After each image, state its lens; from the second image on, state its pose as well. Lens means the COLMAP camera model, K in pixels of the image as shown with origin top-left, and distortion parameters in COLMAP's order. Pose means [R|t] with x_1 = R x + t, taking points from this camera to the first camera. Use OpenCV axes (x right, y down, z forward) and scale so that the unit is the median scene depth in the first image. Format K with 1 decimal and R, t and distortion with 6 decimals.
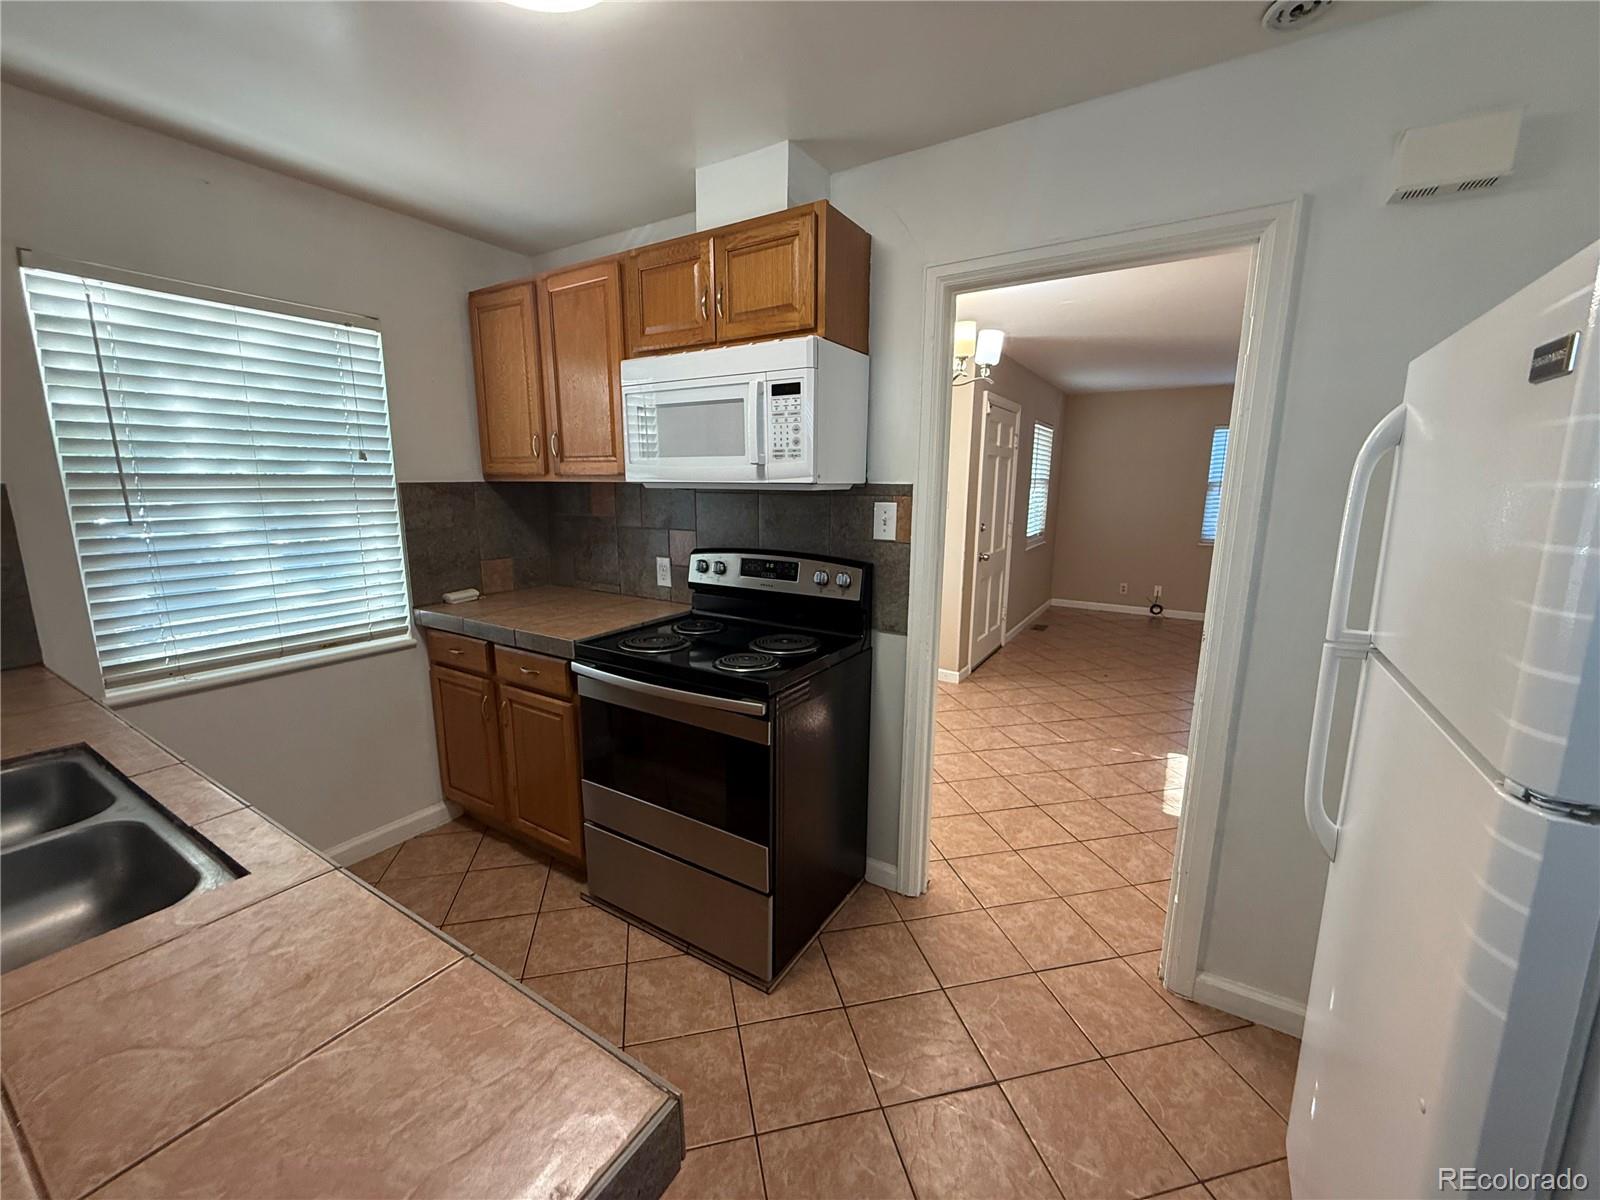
lens RADIAL K [[637.4, 0, 795.0], [0, 637.4, 600.0], [0, 0, 1]] dist [0.000253, -0.000163]
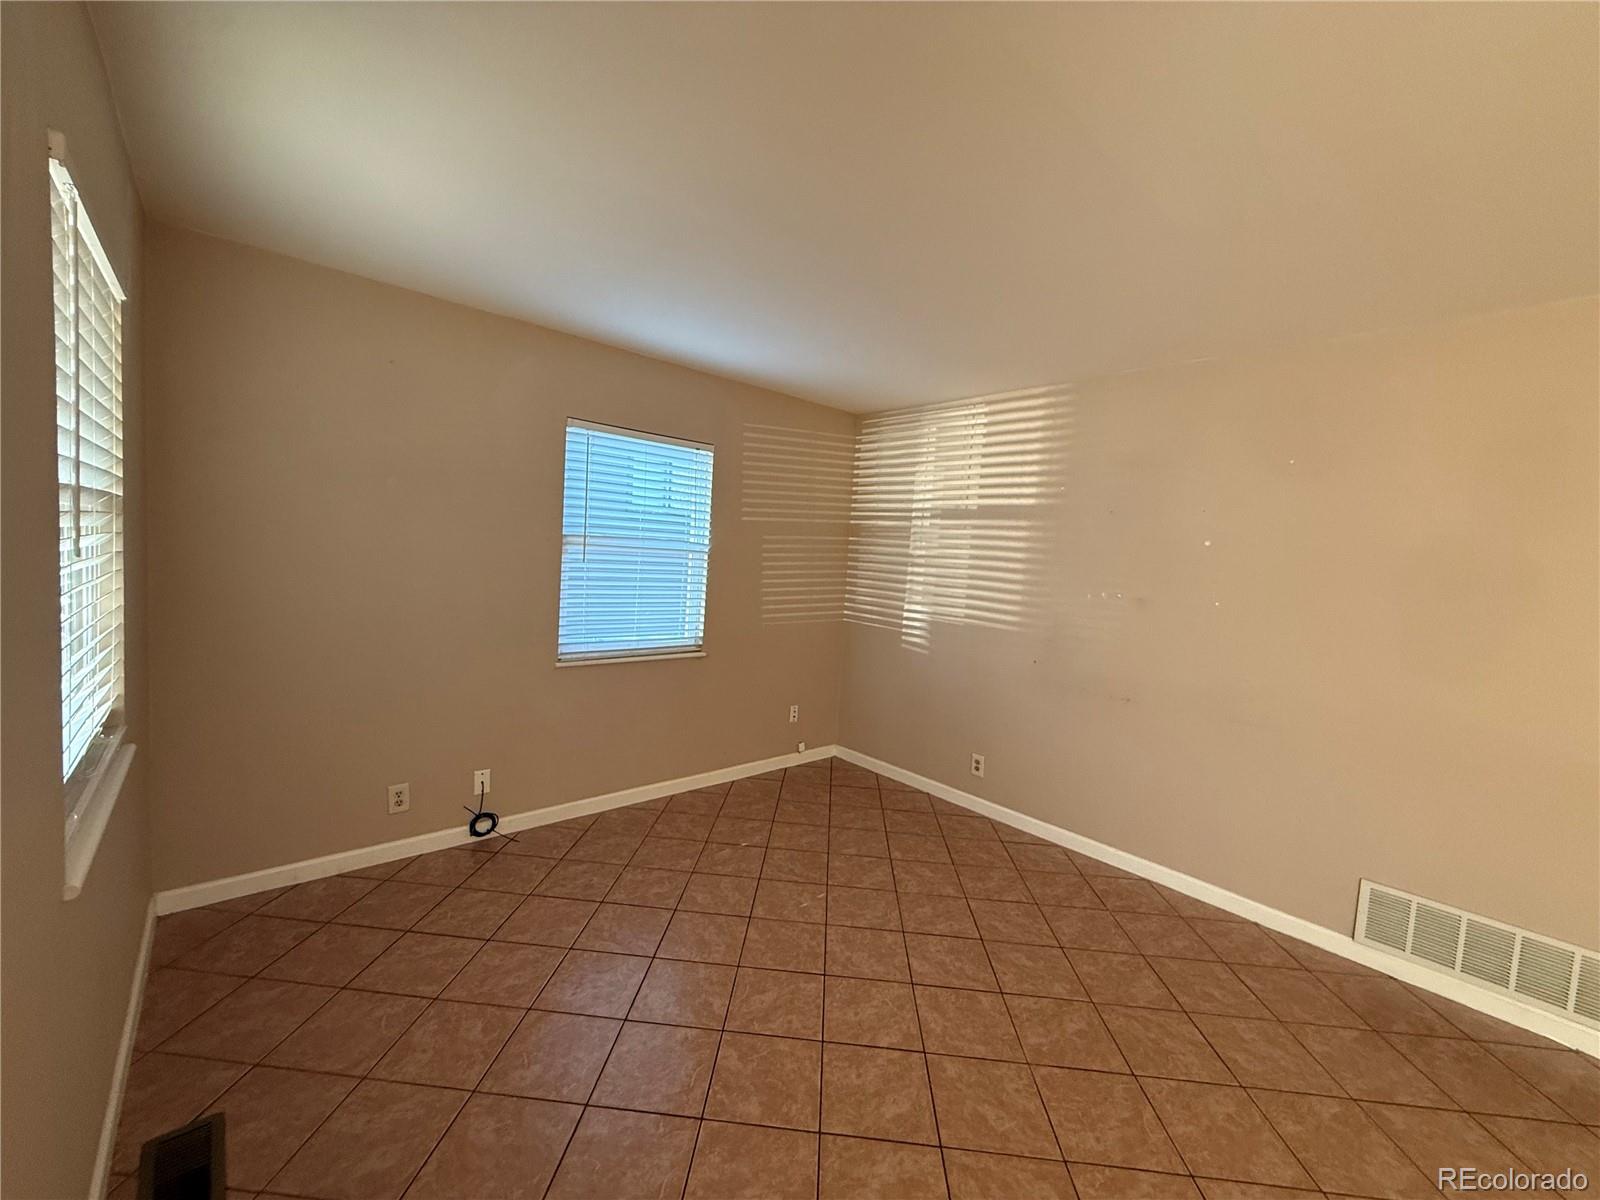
lens RADIAL K [[637.0, 0, 794.1], [0, 637.0, 598.0], [0, 0, 1]] dist [0.000895, -0.000095]
pose [[0.286404, -0.058093, 0.956346, 0.662082], [0.118074, 0.992692, 0.024941, -0.356890], [-0.950806, 0.105776, 0.291170, 1.932268]]
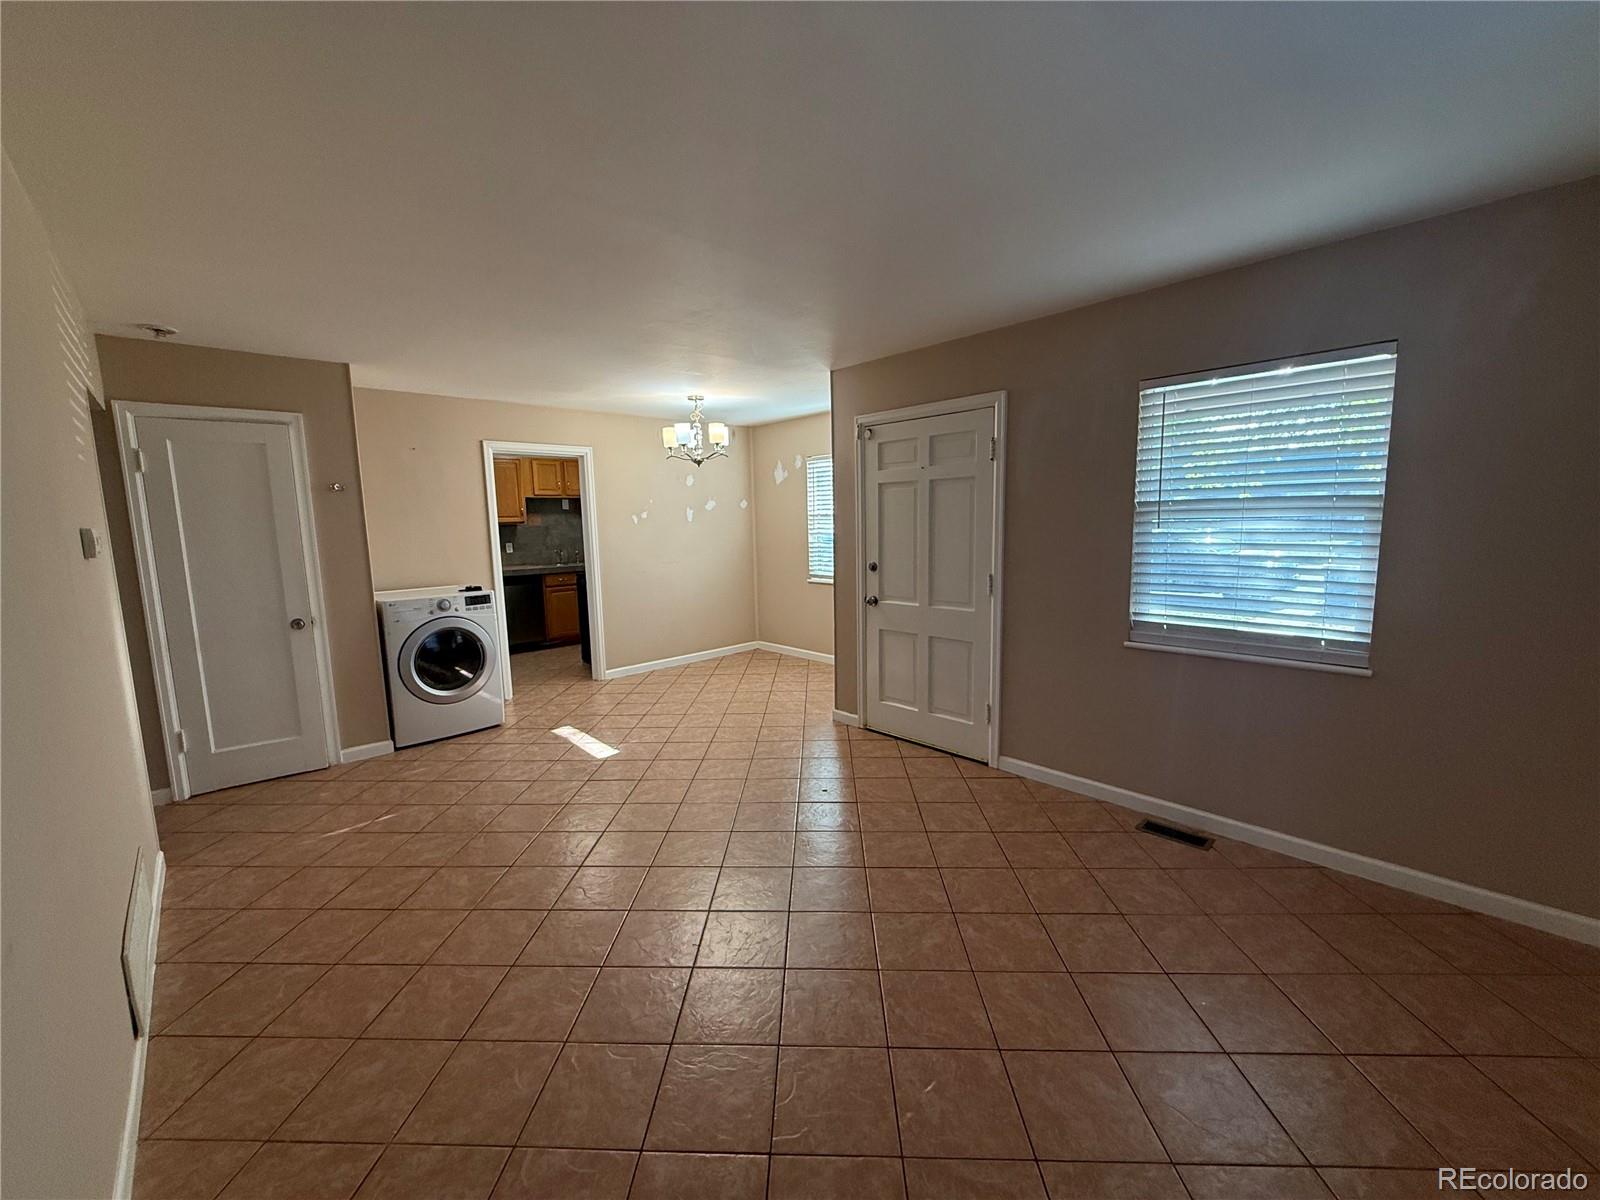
lens RADIAL K [[637.0, 0, 794.1], [0, 637.0, 598.0], [0, 0, 1]] dist [0.000895, -0.000095]
pose [[-0.260586, 0.123527, -0.957516, 2.308409], [-0.157041, 0.973149, 0.168282, -0.401899], [0.952593, 0.194222, -0.234190, 2.210843]]
